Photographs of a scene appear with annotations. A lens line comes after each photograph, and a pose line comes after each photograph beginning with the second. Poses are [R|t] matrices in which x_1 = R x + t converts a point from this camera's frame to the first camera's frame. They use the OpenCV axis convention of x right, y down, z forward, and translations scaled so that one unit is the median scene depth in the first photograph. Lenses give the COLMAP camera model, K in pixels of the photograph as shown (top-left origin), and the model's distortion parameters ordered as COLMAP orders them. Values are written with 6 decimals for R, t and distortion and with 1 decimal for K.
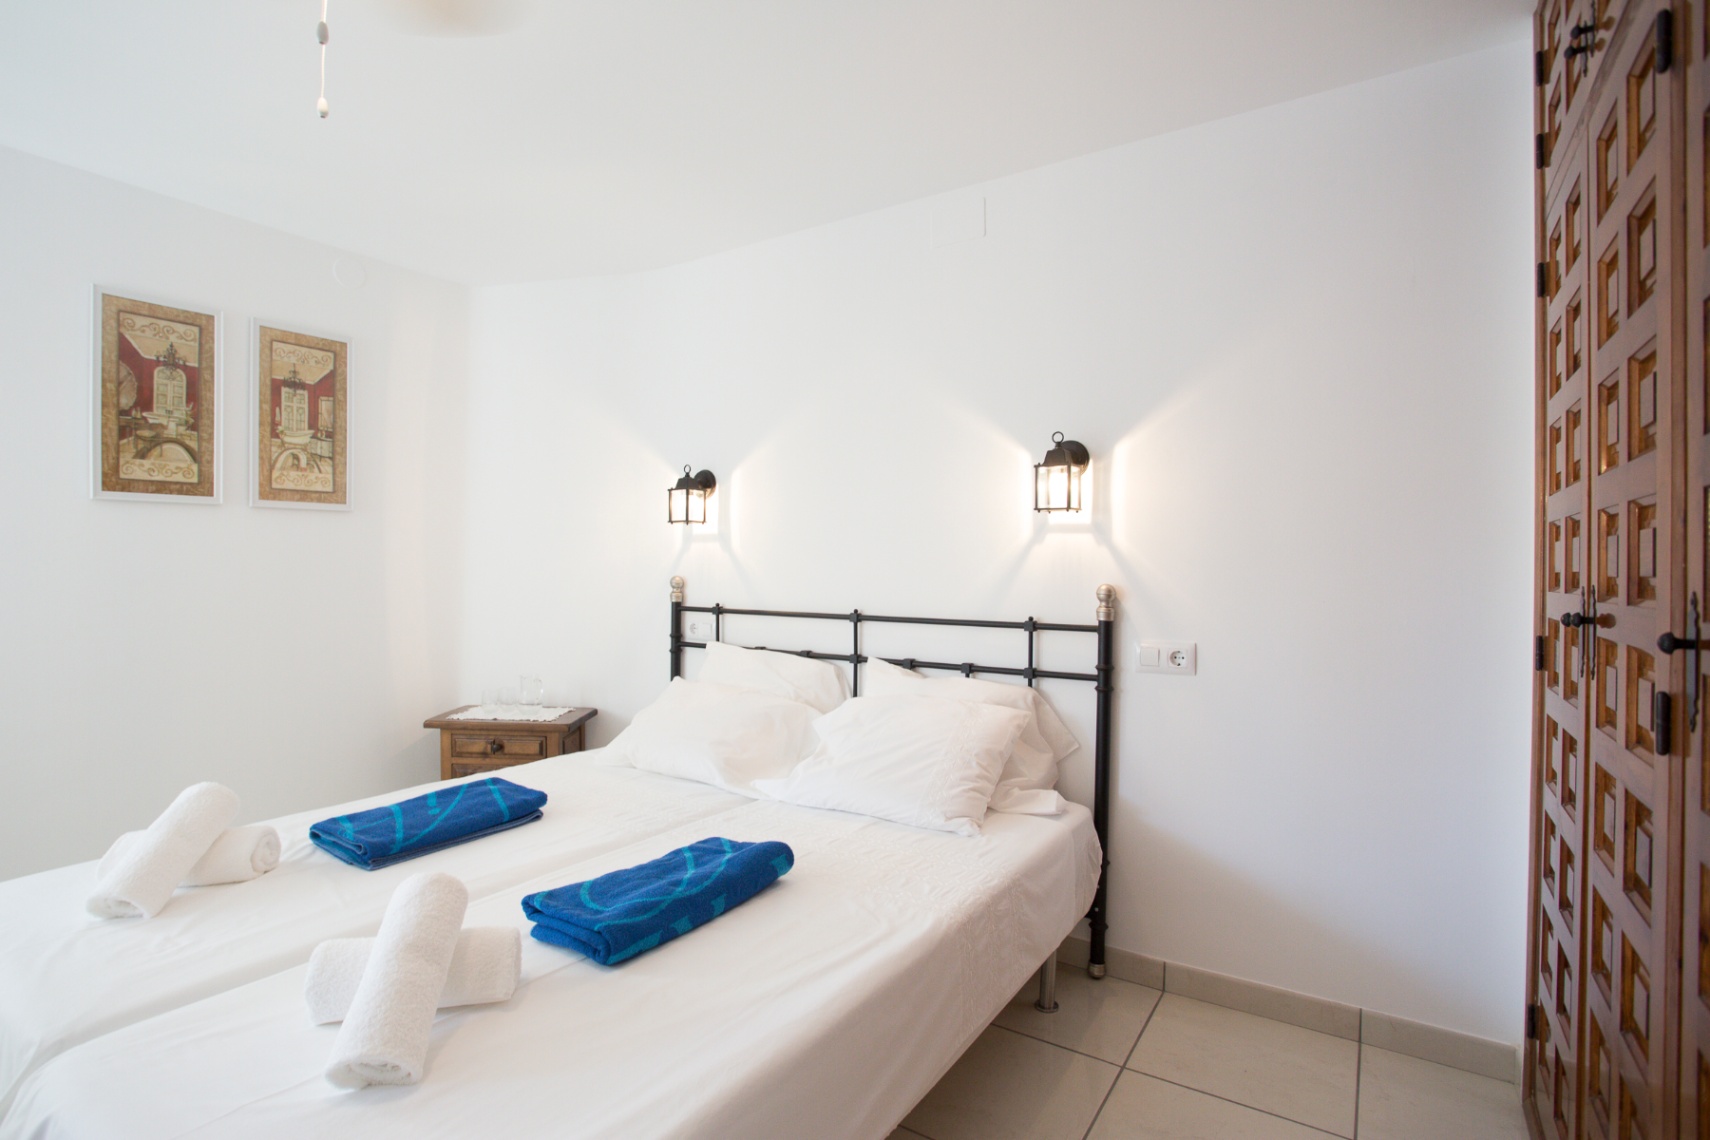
lens RADIAL K [[831.8, 0, 833.3], [0, 831.8, 569.9], [0, 0, 1]] dist [-0.084571, 0.037492]
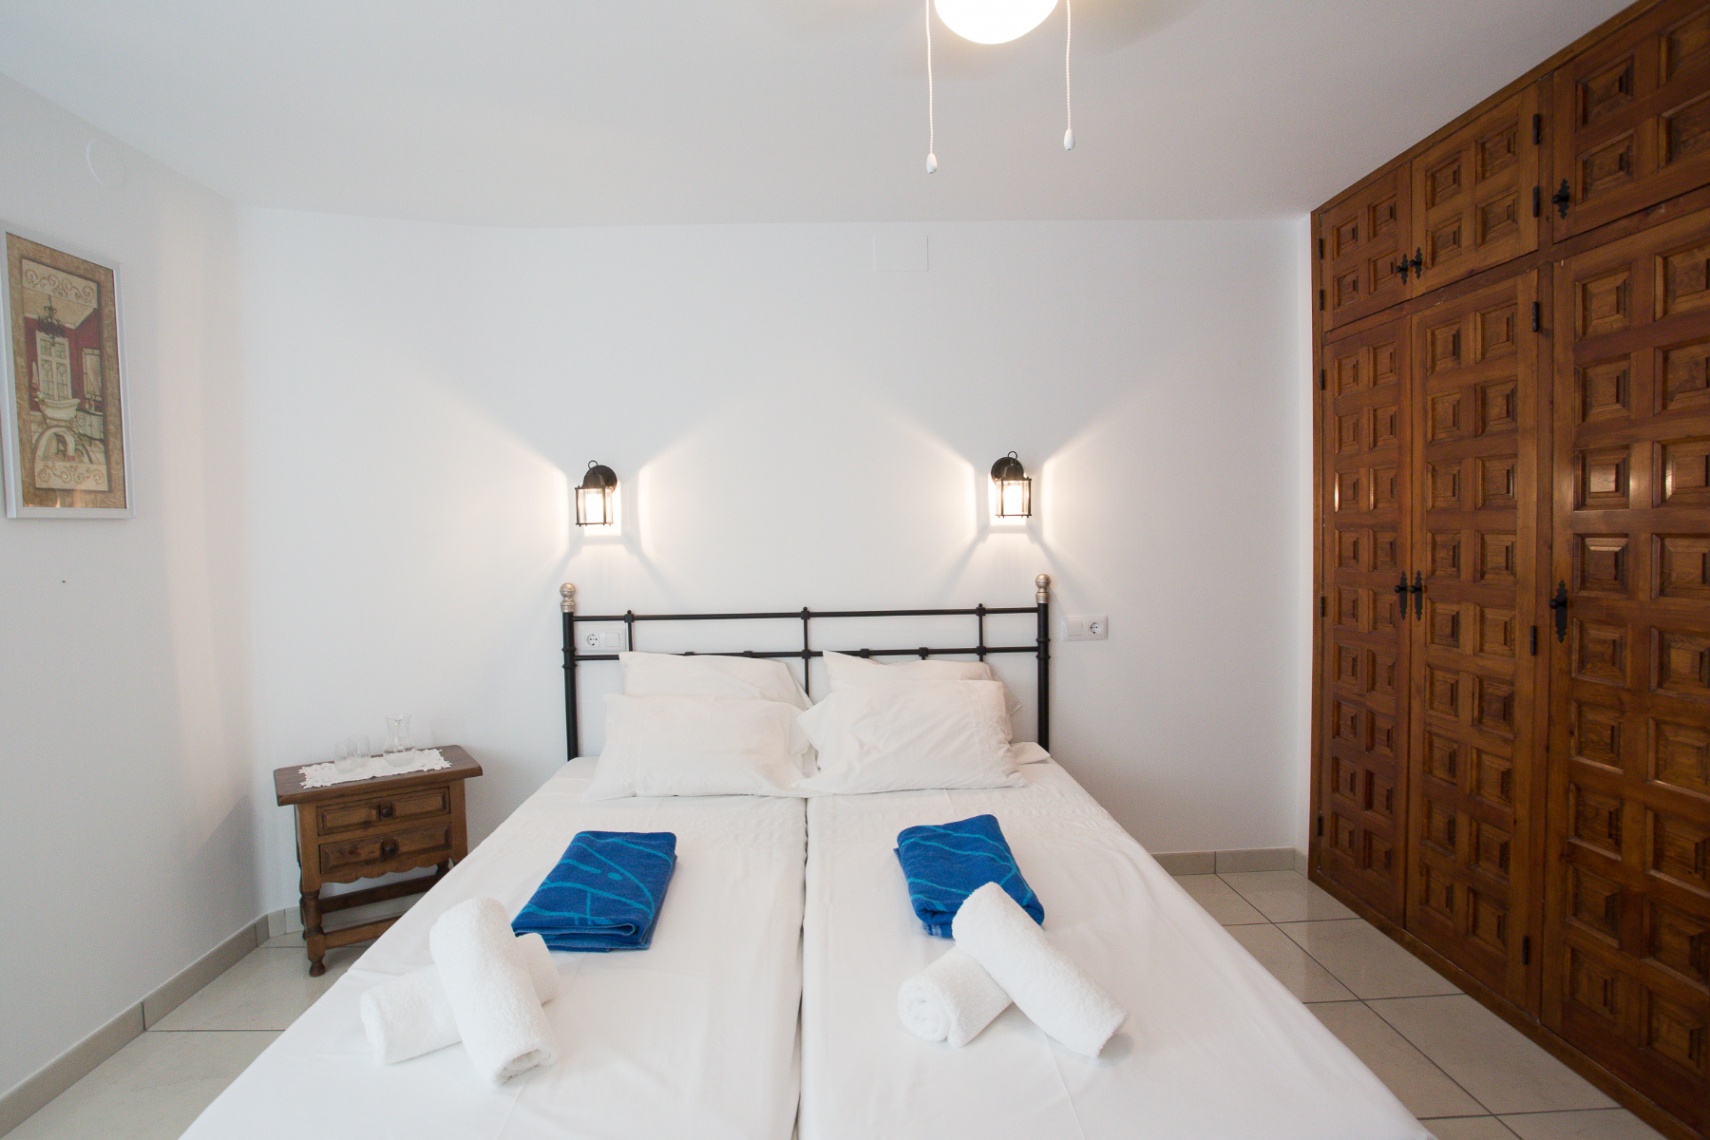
lens RADIAL K [[889.2, 0, 855.0], [0, 889.2, 570.0], [0, 0, 1]] dist [-0.089732, 0.034283]
pose [[0.808583, -0.050153, 0.586240, -0.613211], [0.027001, 0.998474, 0.048179, -0.054684], [-0.587762, -0.023128, 0.808703, 0.065329]]
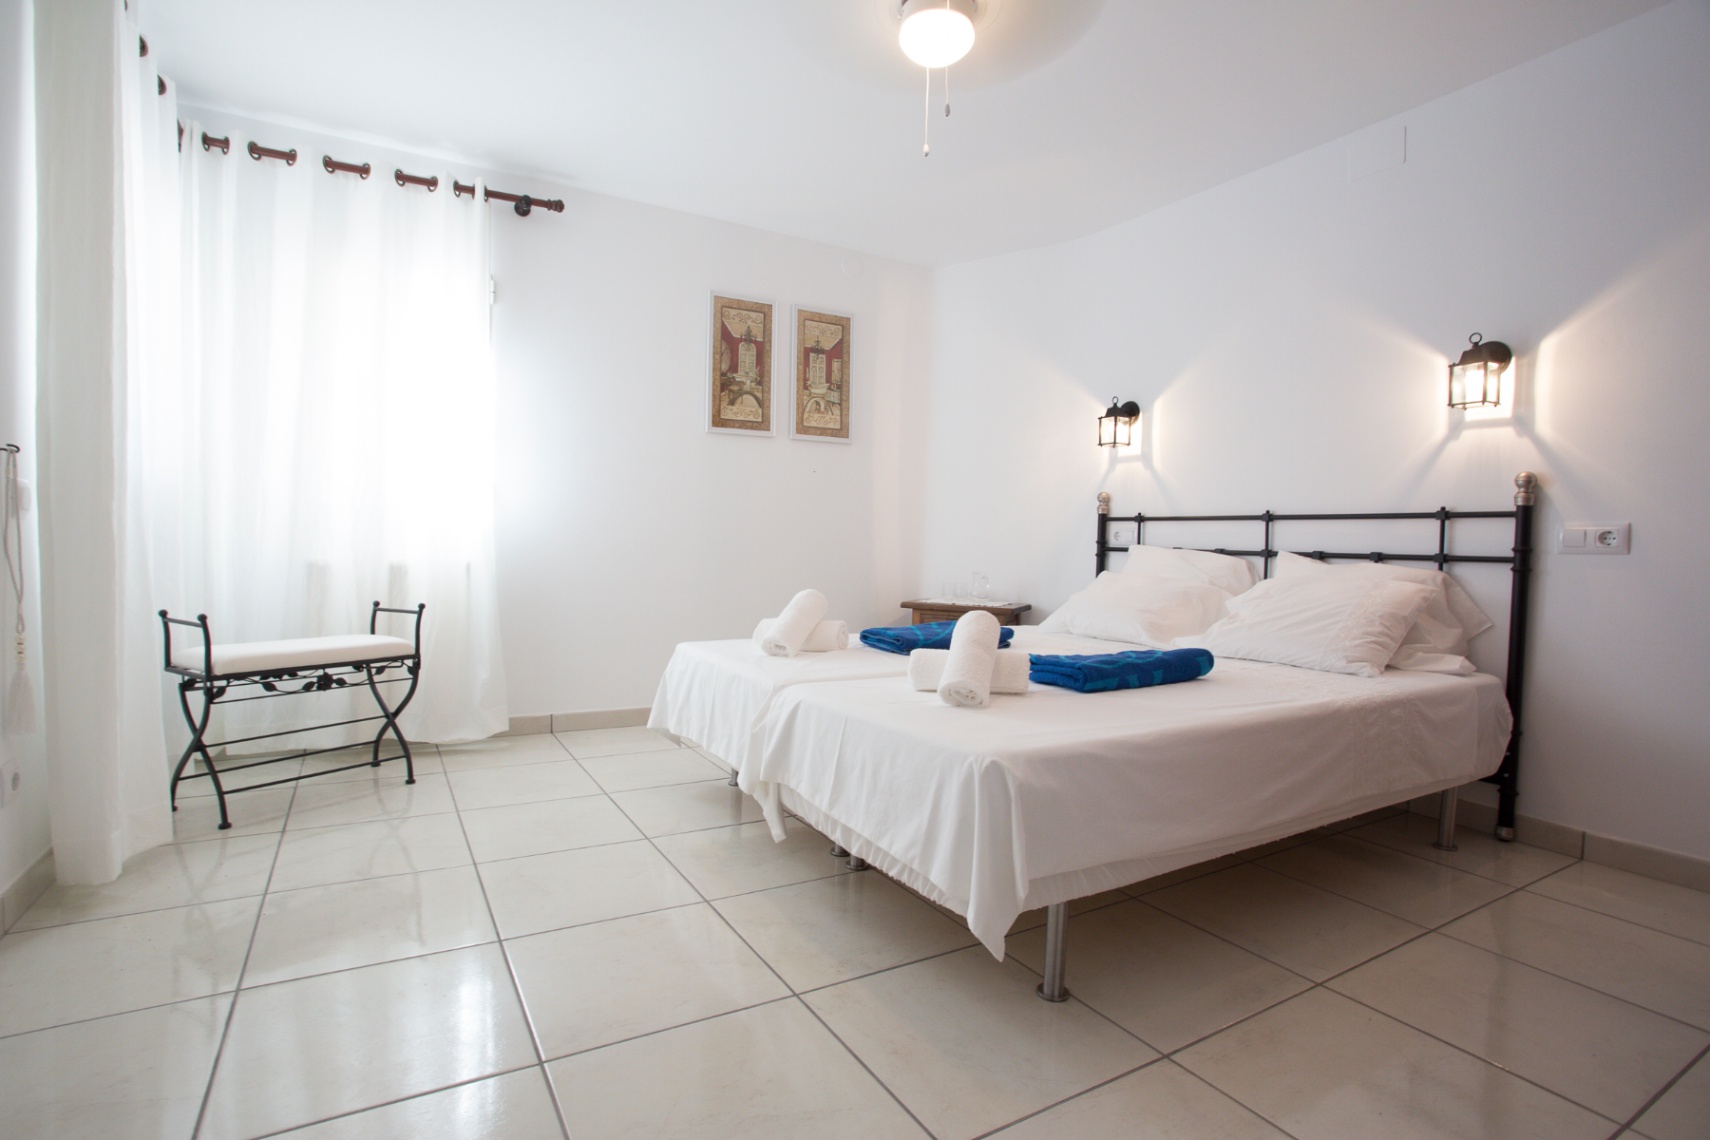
lens RADIAL K [[831.8, 0, 833.3], [0, 831.8, 569.9], [0, 0, 1]] dist [-0.084571, 0.037492]
pose [[0.896664, 0.027284, -0.441870, -0.013405], [-0.017809, 0.999514, 0.025579, 0.118744], [0.442353, -0.015067, 0.896714, -0.288062]]
